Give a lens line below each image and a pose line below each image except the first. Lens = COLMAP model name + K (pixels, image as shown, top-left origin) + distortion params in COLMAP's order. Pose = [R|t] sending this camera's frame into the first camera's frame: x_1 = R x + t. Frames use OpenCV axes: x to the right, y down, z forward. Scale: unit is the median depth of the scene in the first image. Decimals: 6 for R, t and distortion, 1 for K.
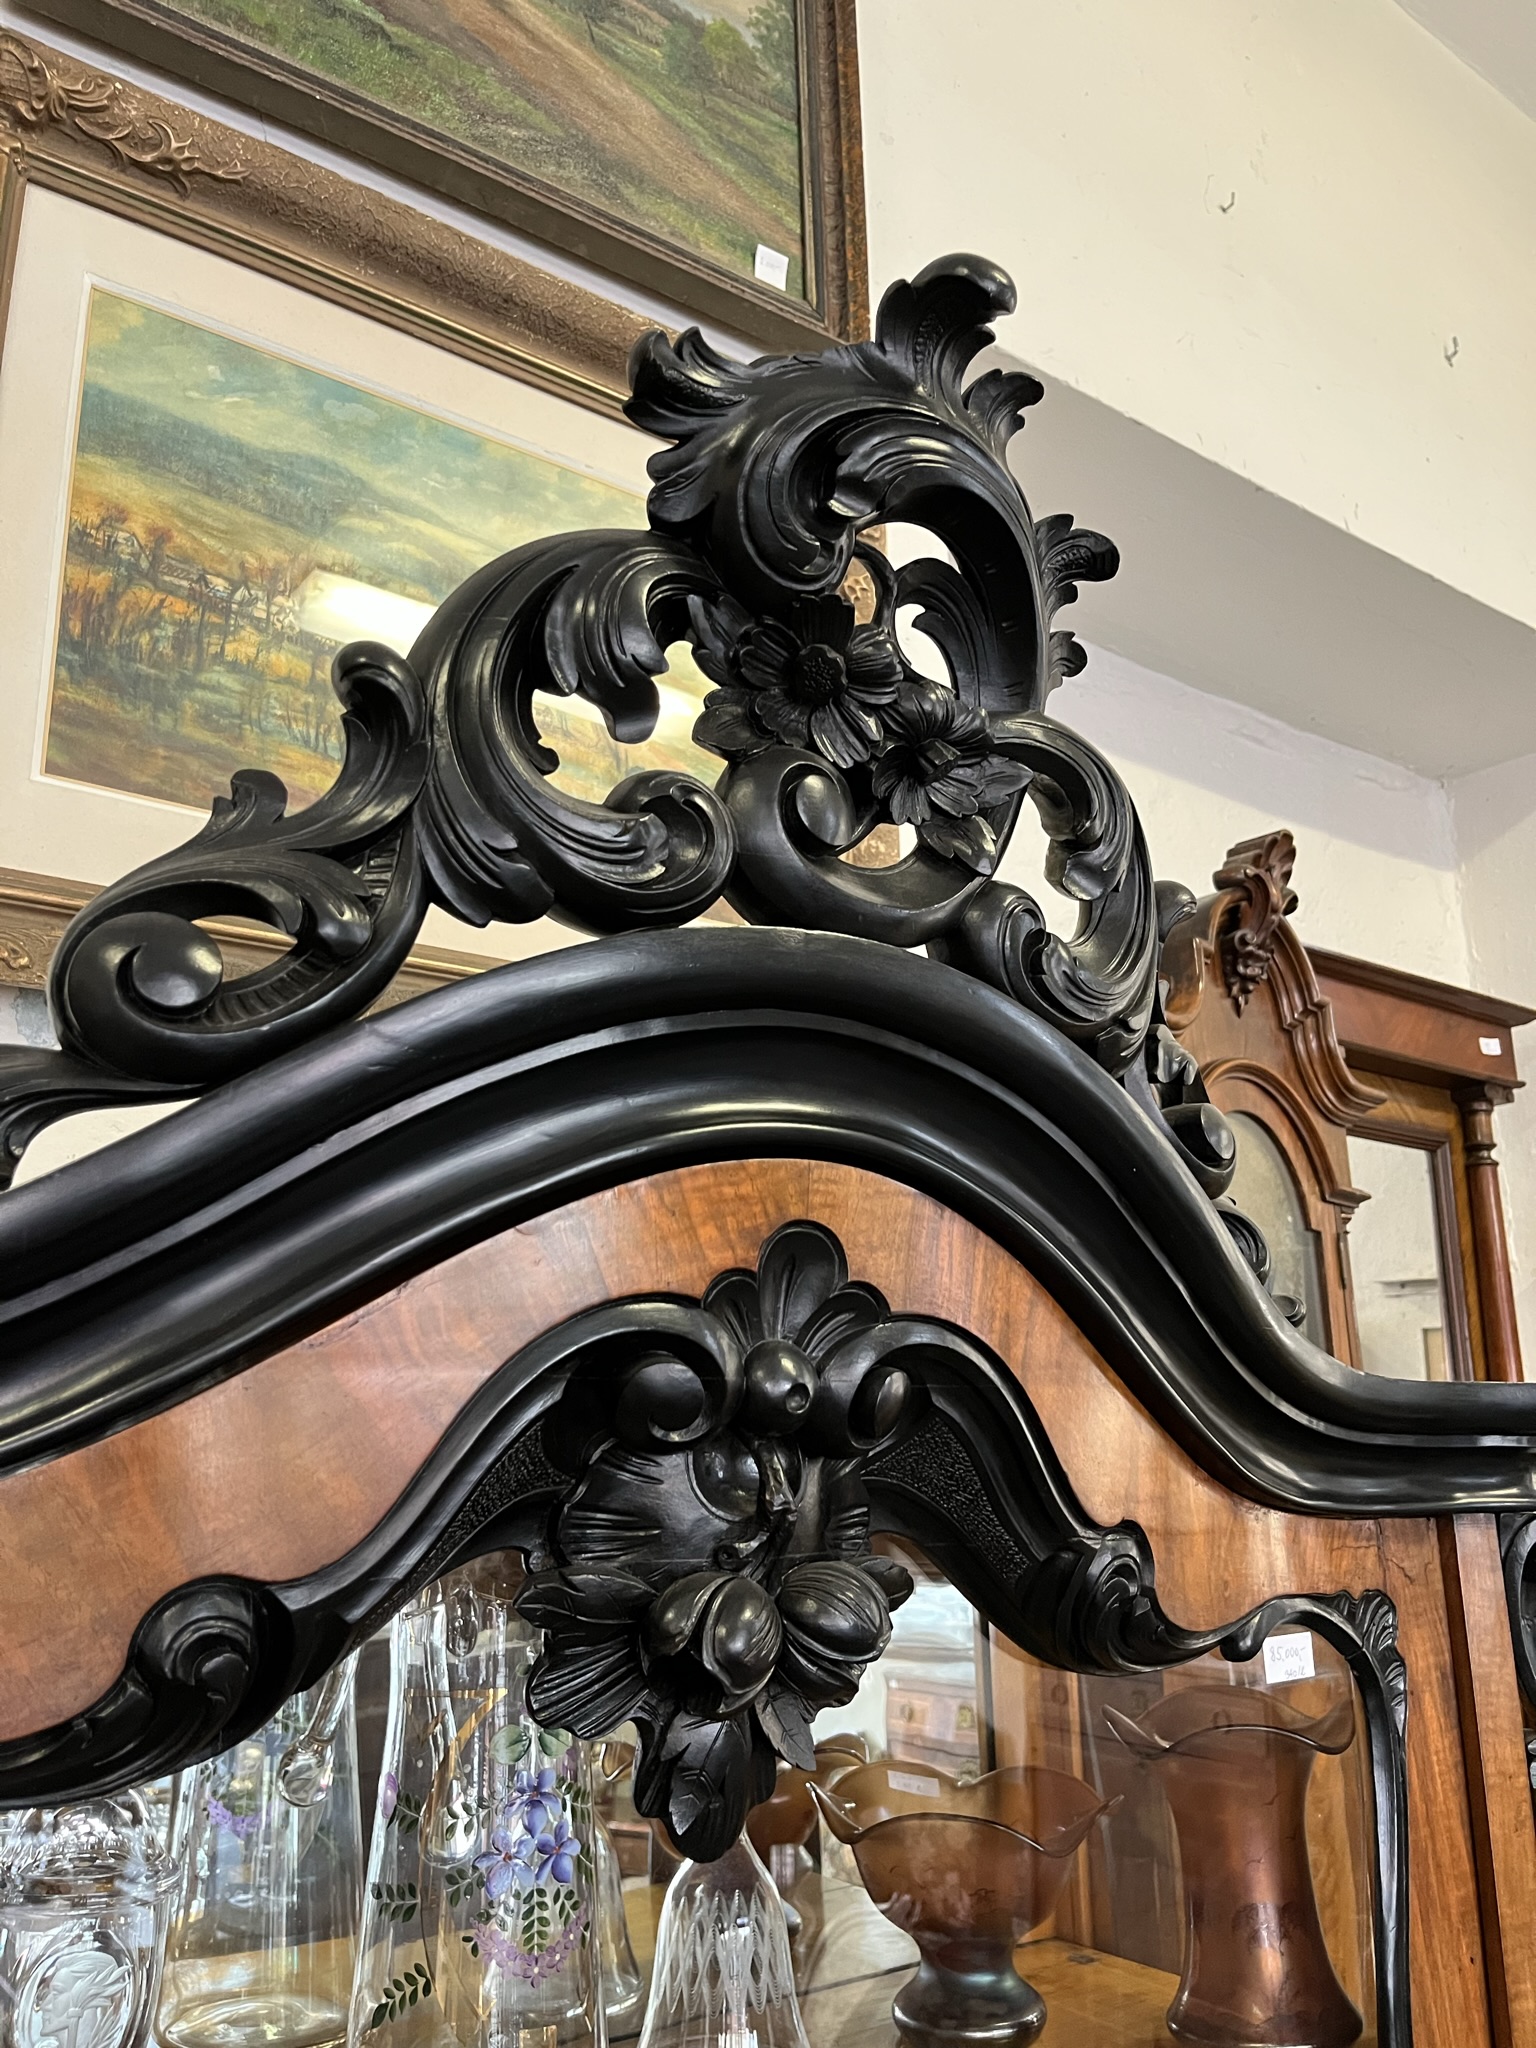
lens RADIAL K [[1591.8, 0, 762.5], [0, 1591.8, 1026.3], [0, 0, 1]] dist [0.017187, -0.060606]
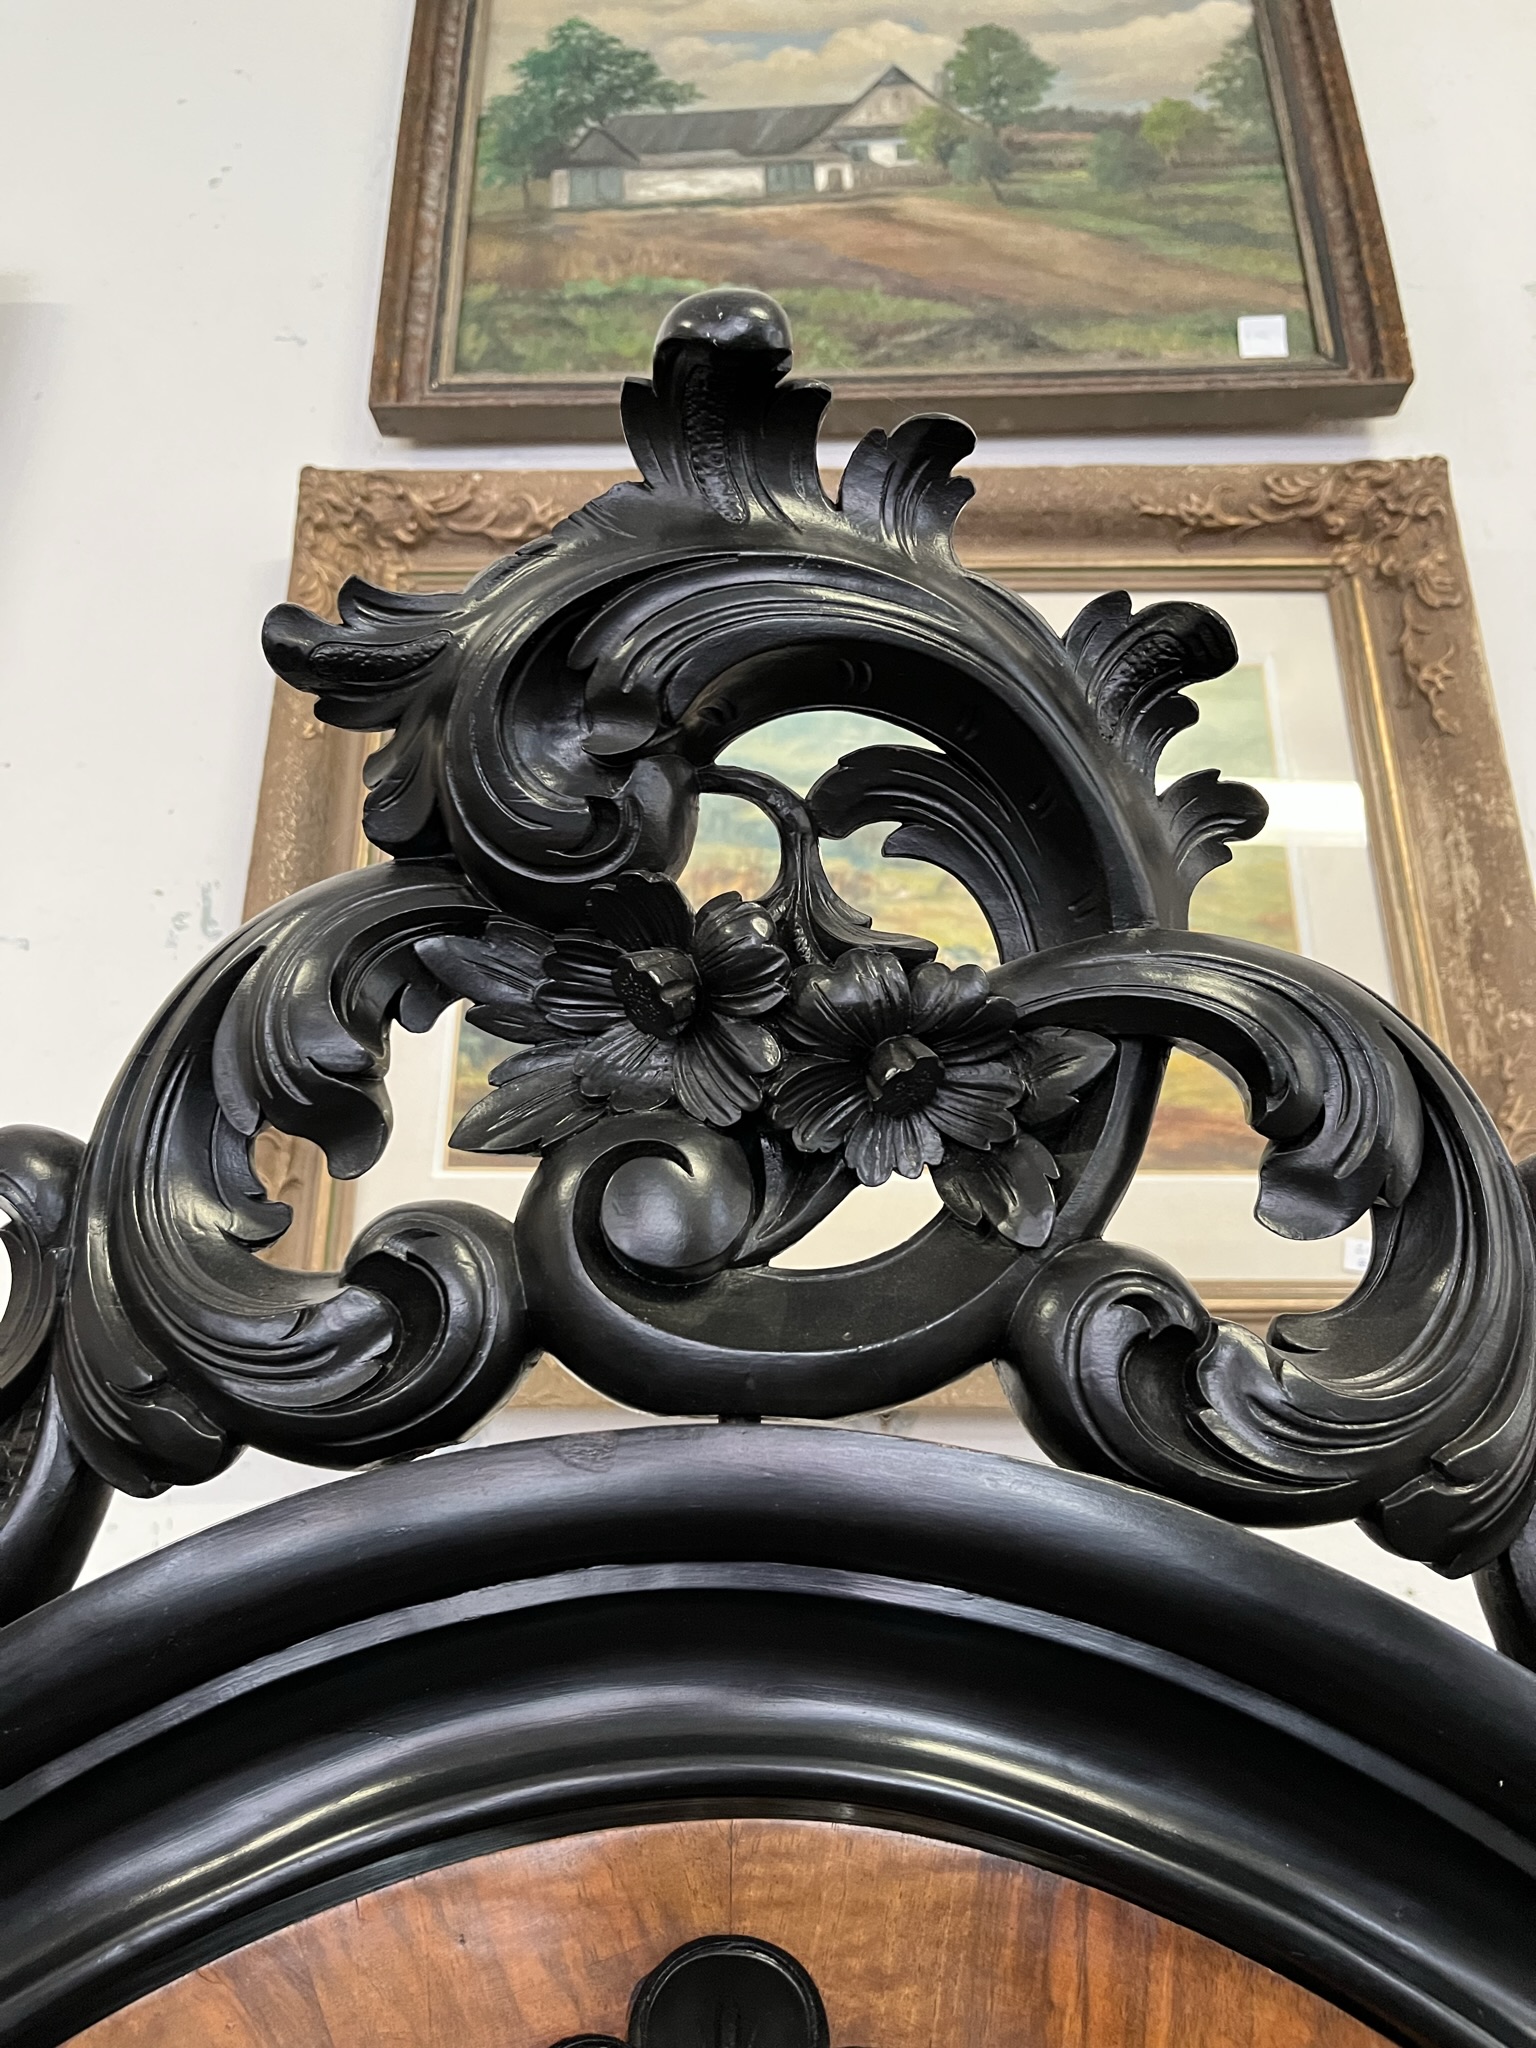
lens RADIAL K [[1591.8, 0, 721.1], [0, 1591.8, 988.8], [0, 0, 1]] dist [0.017187, -0.060606]
pose [[0.795754, -0.222167, -0.563398, 0.404524], [0.140741, 0.972653, -0.184764, -0.099893], [0.589039, 0.067733, 0.805261, 0.491473]]
